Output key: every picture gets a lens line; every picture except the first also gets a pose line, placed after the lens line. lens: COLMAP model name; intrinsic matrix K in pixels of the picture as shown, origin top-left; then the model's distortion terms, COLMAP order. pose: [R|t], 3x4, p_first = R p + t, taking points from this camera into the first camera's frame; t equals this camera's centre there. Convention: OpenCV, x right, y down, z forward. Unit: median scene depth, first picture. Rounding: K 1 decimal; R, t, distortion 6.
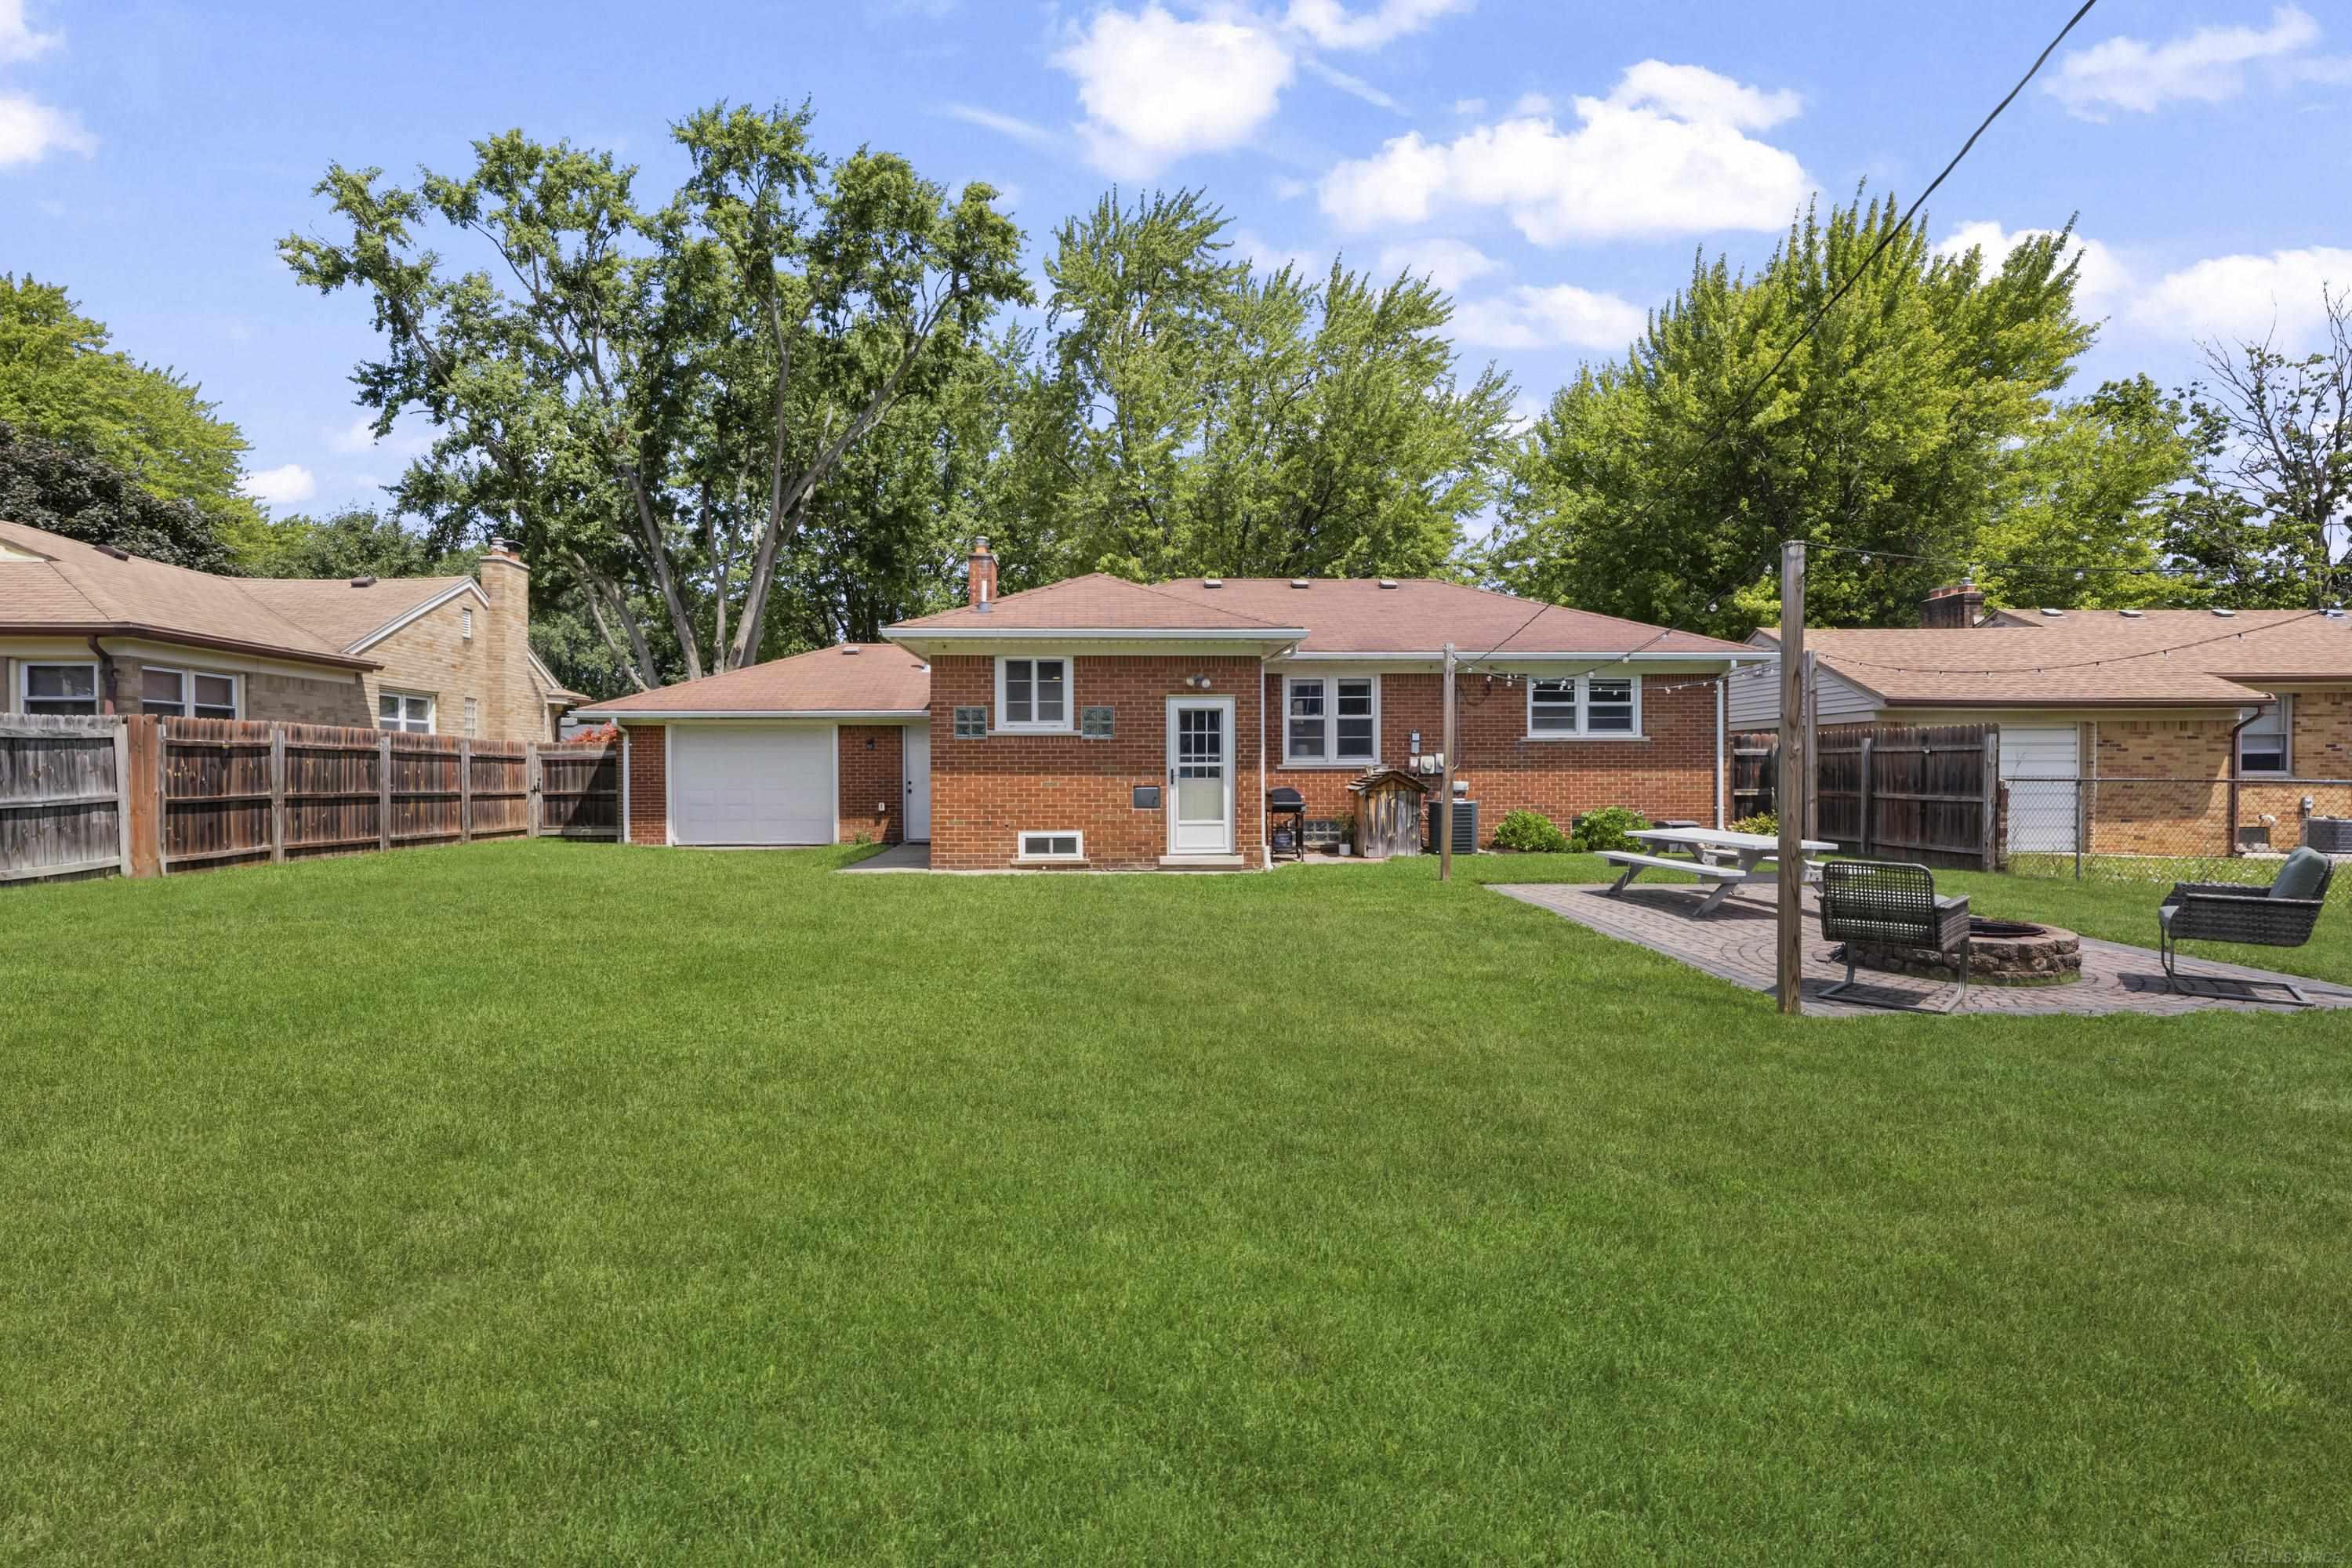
lens RADIAL K [[1252.1, 0, 1197.2], [0, 1252.1, 771.8], [0, 0, 1]] dist [-0.000360, 0.000211]
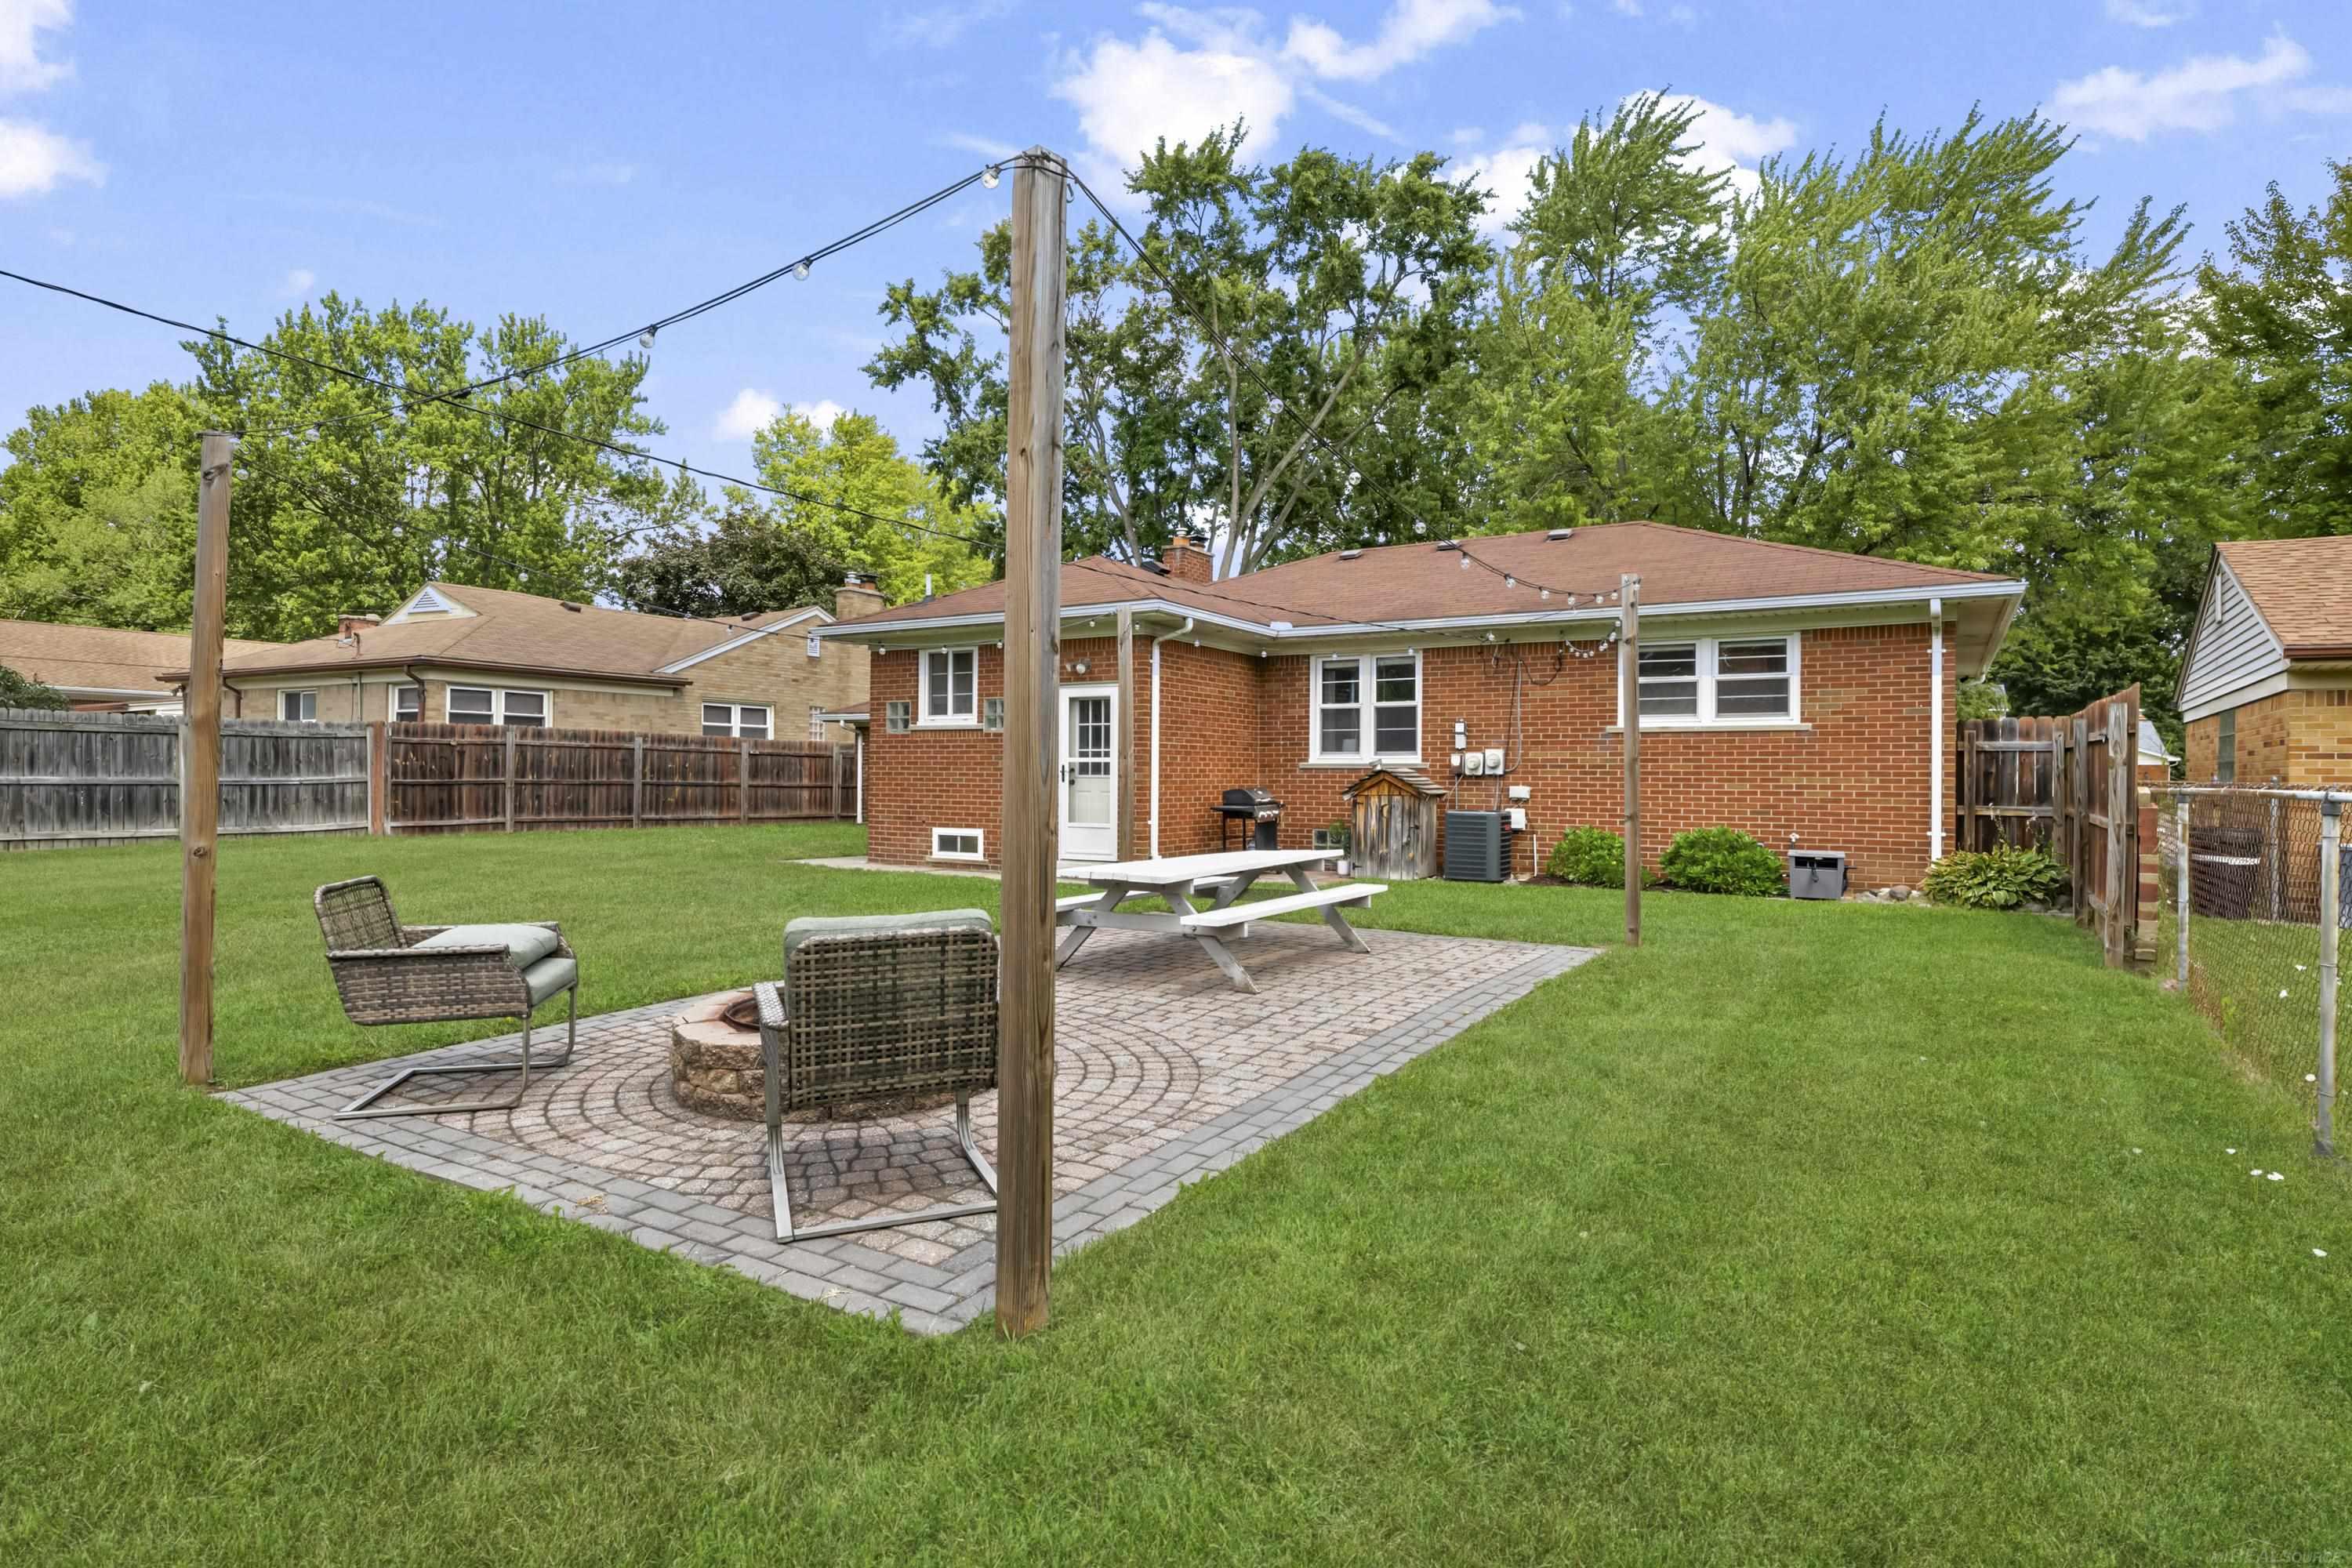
lens RADIAL K [[1252.1, 0, 1197.2], [0, 1252.1, 771.8], [0, 0, 1]] dist [-0.000360, 0.000211]
pose [[0.811587, 0.008230, -0.584173, 0.275693], [-0.011646, 0.999930, -0.002093, 0.001683], [0.584115, 0.008502, 0.811626, 0.152925]]
